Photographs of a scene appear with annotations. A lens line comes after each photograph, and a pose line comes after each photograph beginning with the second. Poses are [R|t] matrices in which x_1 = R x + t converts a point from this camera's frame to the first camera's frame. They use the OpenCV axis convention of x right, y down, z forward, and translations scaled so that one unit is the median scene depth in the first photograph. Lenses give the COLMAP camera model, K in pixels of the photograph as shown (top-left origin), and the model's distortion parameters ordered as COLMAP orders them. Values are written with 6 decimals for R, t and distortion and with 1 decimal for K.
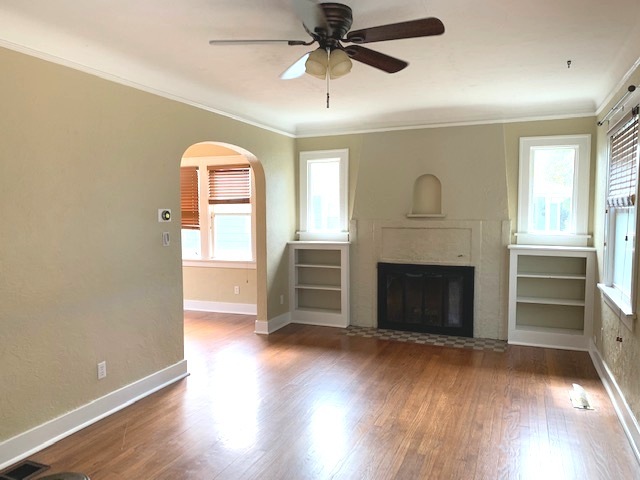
lens RADIAL K [[489.7, 0, 320.0], [0, 489.7, 240.0], [0, 0, 1]] dist [0.008308, 0.001288]
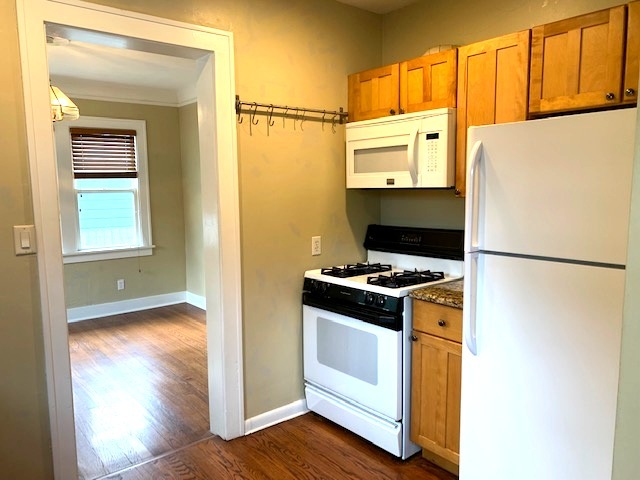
lens RADIAL K [[490.7, 0, 321.3], [0, 490.7, 248.6], [0, 0, 1]] dist [0.003152, 0.000966]
pose [[0.469124, -0.109032, 0.876376, -0.723023], [0.066791, 0.993888, 0.087899, -0.007764], [-0.880603, 0.017298, 0.473539, 0.315226]]
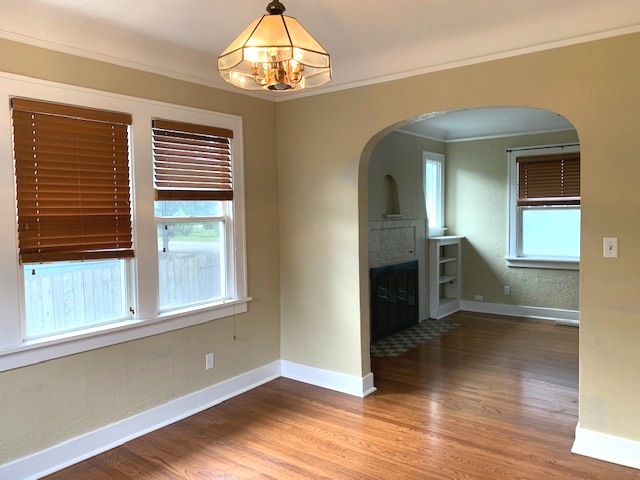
lens RADIAL K [[489.7, 0, 320.0], [0, 489.7, 240.0], [0, 0, 1]] dist [0.008308, 0.001288]
pose [[0.251913, -0.056840, 0.966079, -0.648345], [0.077998, 0.996219, 0.038274, -0.041222], [-0.964602, 0.065711, 0.255394, 0.735148]]
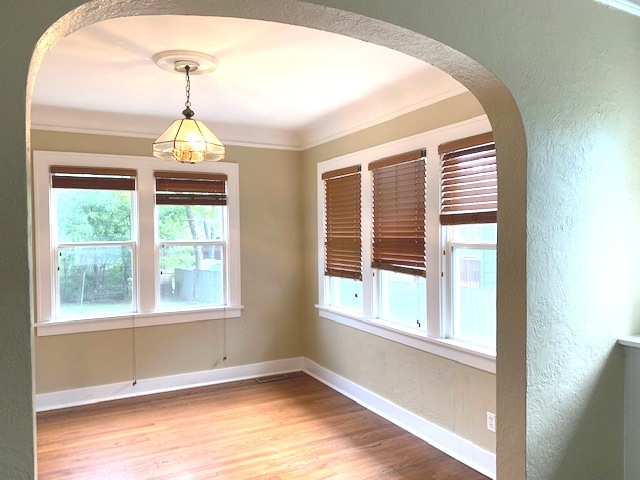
lens RADIAL K [[490.7, 0, 321.3], [0, 490.7, 248.6], [0, 0, 1]] dist [0.003152, 0.000966]
pose [[0.771901, 0.016495, -0.635529, -0.012439], [-0.037195, 0.999123, -0.019244, -0.036577], [0.634654, 0.038493, 0.771837, 0.561321]]
